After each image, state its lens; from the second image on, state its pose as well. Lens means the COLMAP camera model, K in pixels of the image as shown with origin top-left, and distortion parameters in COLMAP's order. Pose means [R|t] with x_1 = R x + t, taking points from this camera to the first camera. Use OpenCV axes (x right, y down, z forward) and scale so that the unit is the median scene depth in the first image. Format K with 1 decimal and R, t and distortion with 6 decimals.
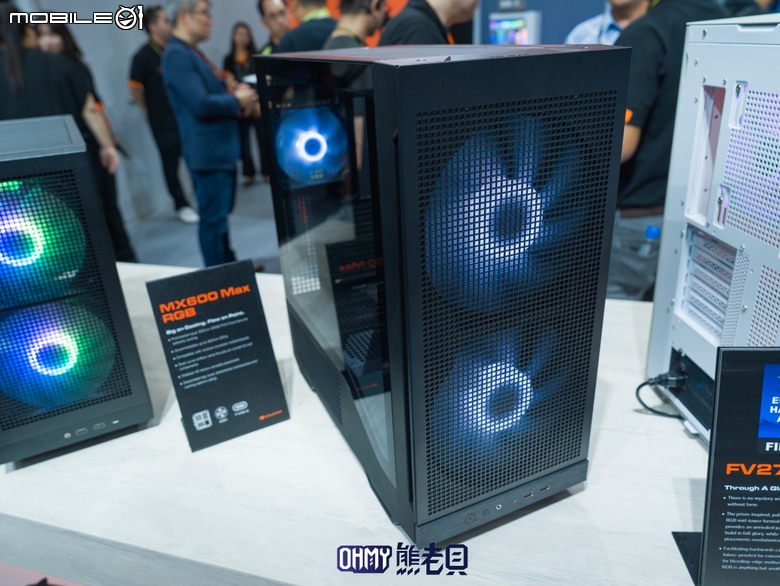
lens RADIAL K [[623.3, 0, 390.3], [0, 623.3, 277.6], [0, 0, 1]] dist [0.000106, 0.002222]
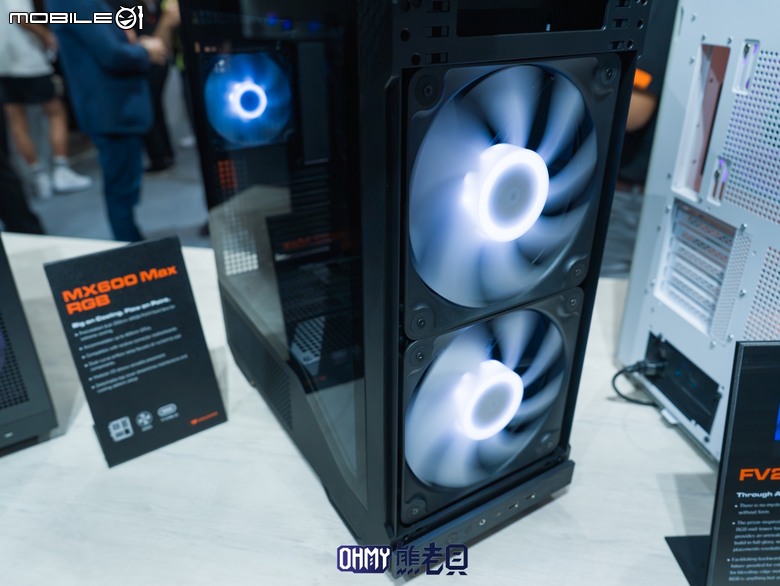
lens RADIAL K [[623.3, 0, 390.3], [0, 623.3, 277.6], [0, 0, 1]] dist [0.000106, 0.002222]
pose [[0.990136, -0.007228, 0.139925, -0.060906], [-0.000572, 0.998452, 0.055625, -0.019948], [-0.140110, -0.055156, 0.988598, 0.138599]]
